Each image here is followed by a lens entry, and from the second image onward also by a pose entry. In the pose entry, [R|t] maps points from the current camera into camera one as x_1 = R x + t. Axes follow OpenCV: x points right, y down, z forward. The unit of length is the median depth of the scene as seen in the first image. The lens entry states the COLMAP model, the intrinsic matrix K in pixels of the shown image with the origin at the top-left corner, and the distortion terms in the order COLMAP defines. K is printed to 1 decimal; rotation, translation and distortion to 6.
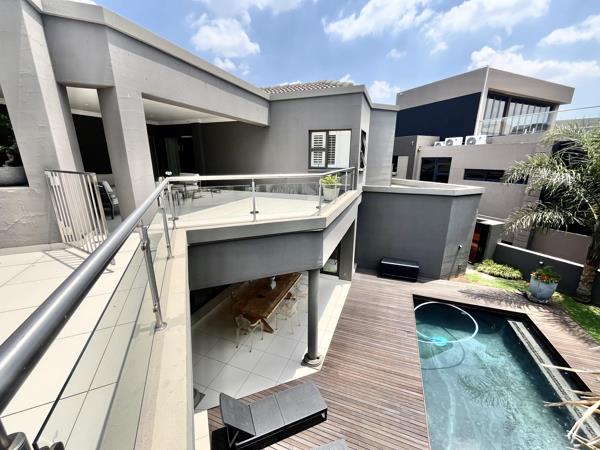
lens RADIAL K [[242.6, 0, 297.8], [0, 242.6, 226.8], [0, 0, 1]] dist [0.000065, -0.000045]
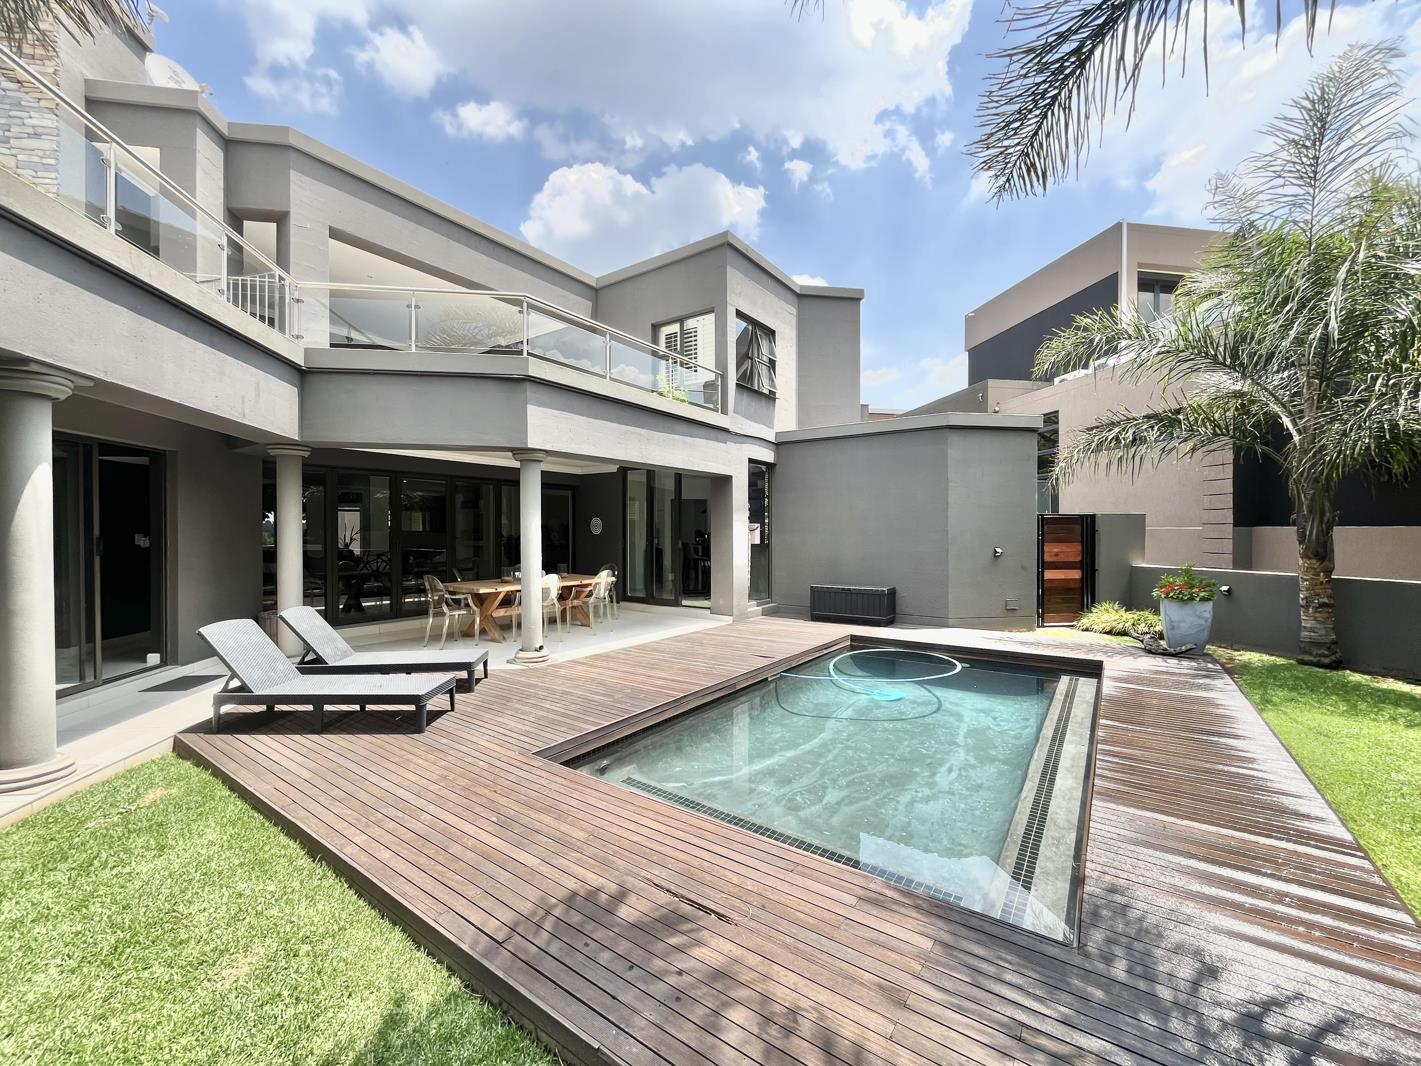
lens RADIAL K [[574.7, 0, 705.2], [0, 574.7, 537.2], [0, 0, 1]] dist [0.000065, -0.000045]
pose [[0.968717, -0.000377, -0.248168, 0.487312], [-0.064726, 0.965005, -0.254120, 0.396236], [0.239579, 0.262233, 0.934792, -0.070259]]
